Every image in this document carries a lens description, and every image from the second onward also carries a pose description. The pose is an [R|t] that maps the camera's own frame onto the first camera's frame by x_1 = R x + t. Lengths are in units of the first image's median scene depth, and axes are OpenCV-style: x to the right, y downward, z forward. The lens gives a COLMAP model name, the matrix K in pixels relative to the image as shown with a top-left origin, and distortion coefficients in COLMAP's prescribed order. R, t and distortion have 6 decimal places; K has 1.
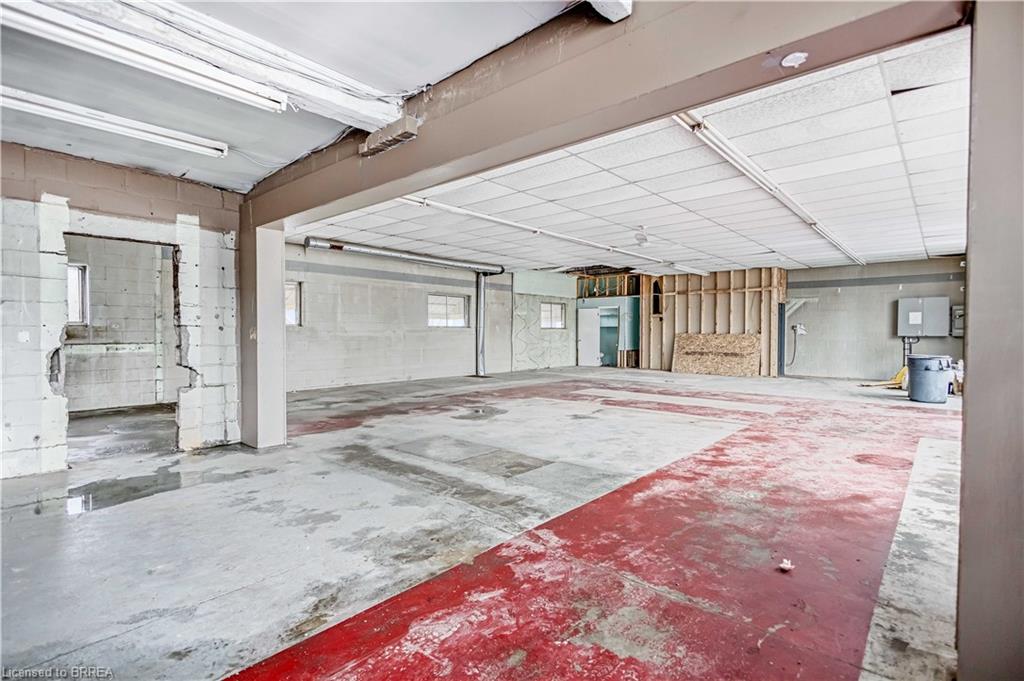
lens RADIAL K [[479.3, 0, 513.7], [0, 479.3, 338.6], [0, 0, 1]] dist [0.008456, -0.000823]
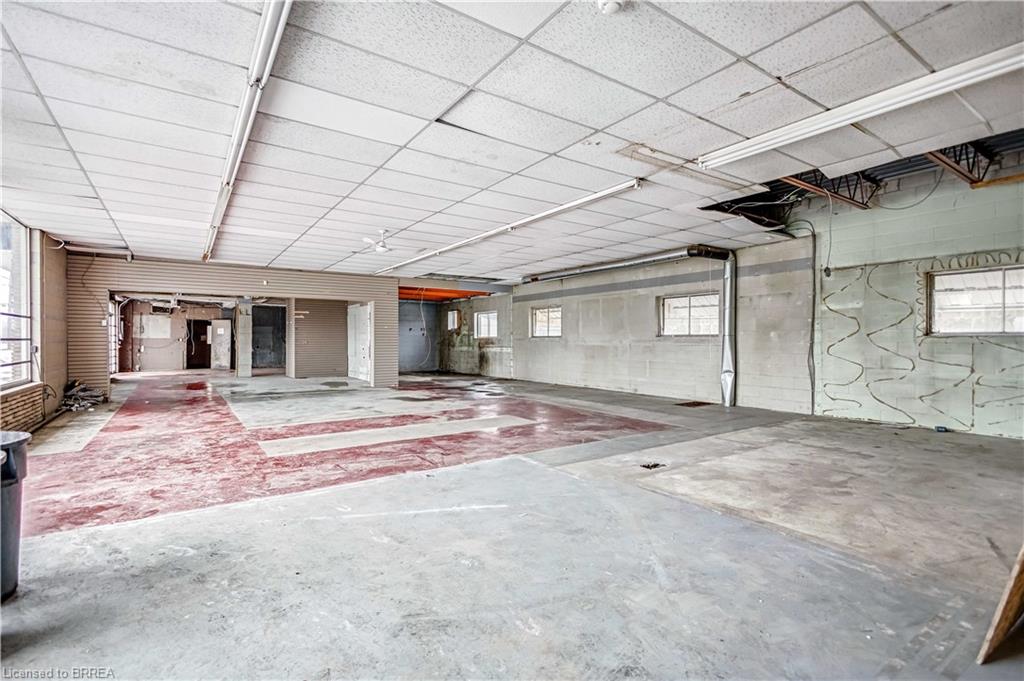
lens RADIAL K [[479.3, 0, 513.3], [0, 479.3, 341.5], [0, 0, 1]] dist [0.008456, -0.000823]
pose [[-0.237612, 0.002668, -0.971357, 0.789809], [-0.013065, 0.999897, 0.005942, -0.017459], [0.971272, 0.014103, -0.237552, 1.033726]]
